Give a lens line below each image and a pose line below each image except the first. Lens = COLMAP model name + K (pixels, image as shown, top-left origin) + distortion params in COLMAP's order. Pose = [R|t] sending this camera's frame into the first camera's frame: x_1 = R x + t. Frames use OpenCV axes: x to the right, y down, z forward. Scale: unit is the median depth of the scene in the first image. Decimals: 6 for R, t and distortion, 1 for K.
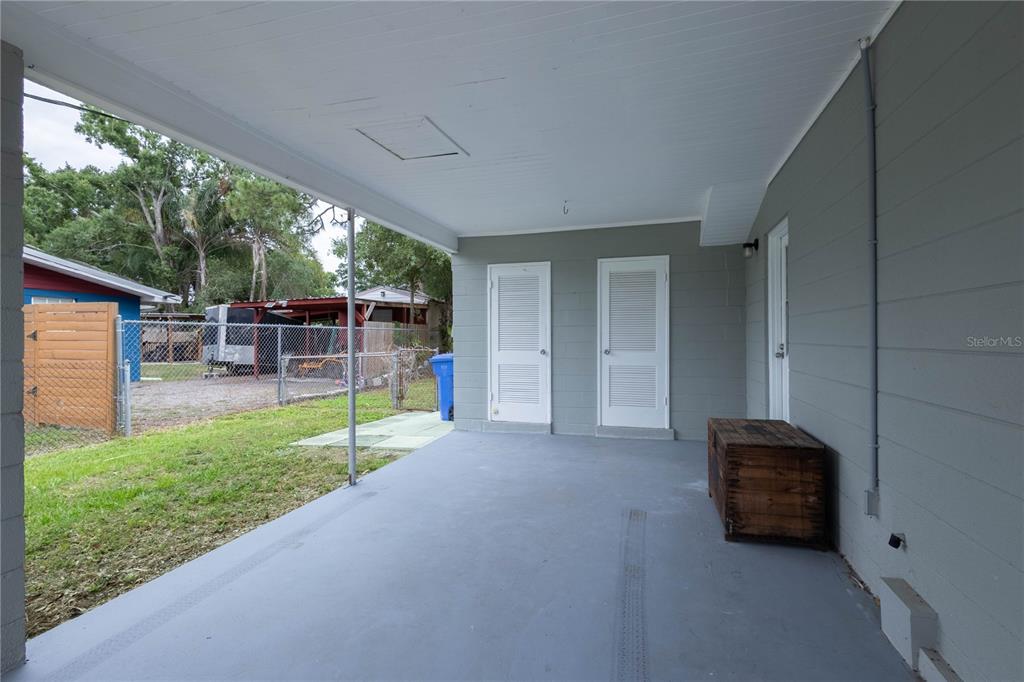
lens RADIAL K [[470.5, 0, 502.1], [0, 470.5, 340.9], [0, 0, 1]] dist [0.008314, -0.002372]
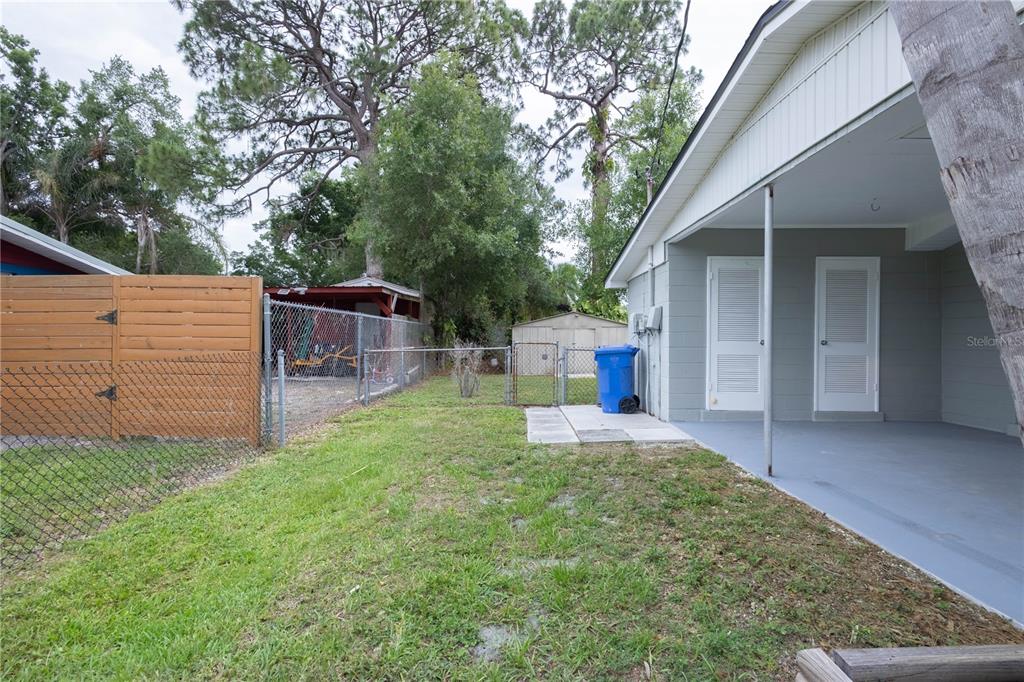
lens RADIAL K [[470.5, 0, 489.9], [0, 470.5, 327.0], [0, 0, 1]] dist [0.008314, -0.002372]
pose [[0.962192, 0.017640, 0.271799, -0.811460], [-0.008737, 0.999386, -0.033929, 0.030918], [-0.272230, 0.030272, 0.961756, 0.162379]]
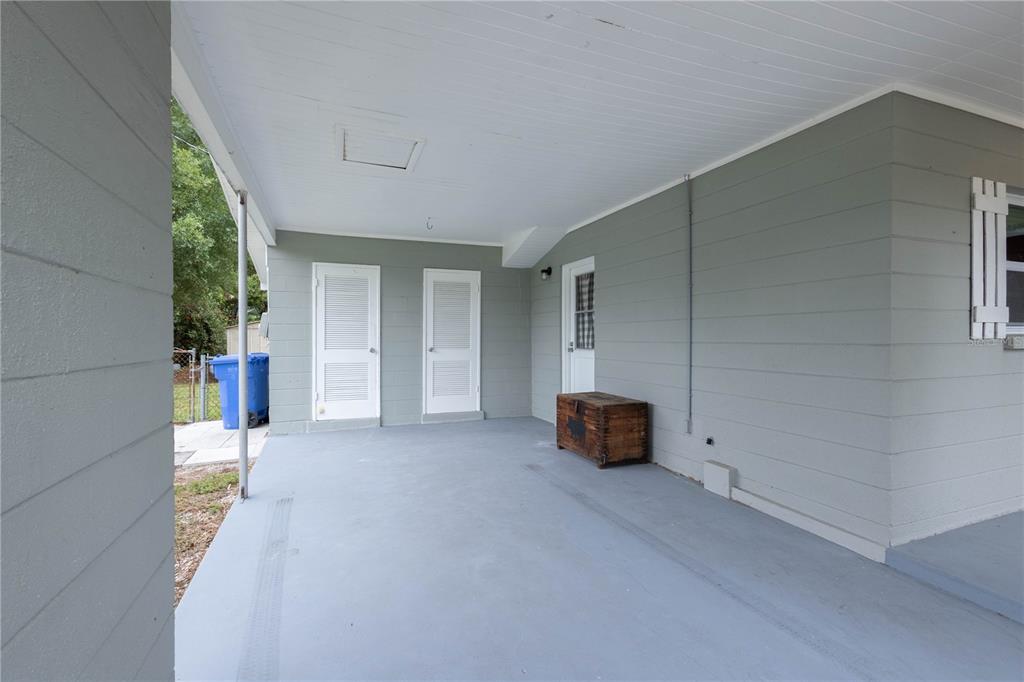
lens RADIAL K [[470.5, 0, 482.3], [0, 470.5, 344.5], [0, 0, 1]] dist [0.008314, -0.002372]
pose [[0.798150, -0.002762, 0.602452, -0.372016], [-0.000590, 0.999985, 0.005367, 0.004530], [-0.602458, -0.004639, 0.798137, 0.004723]]
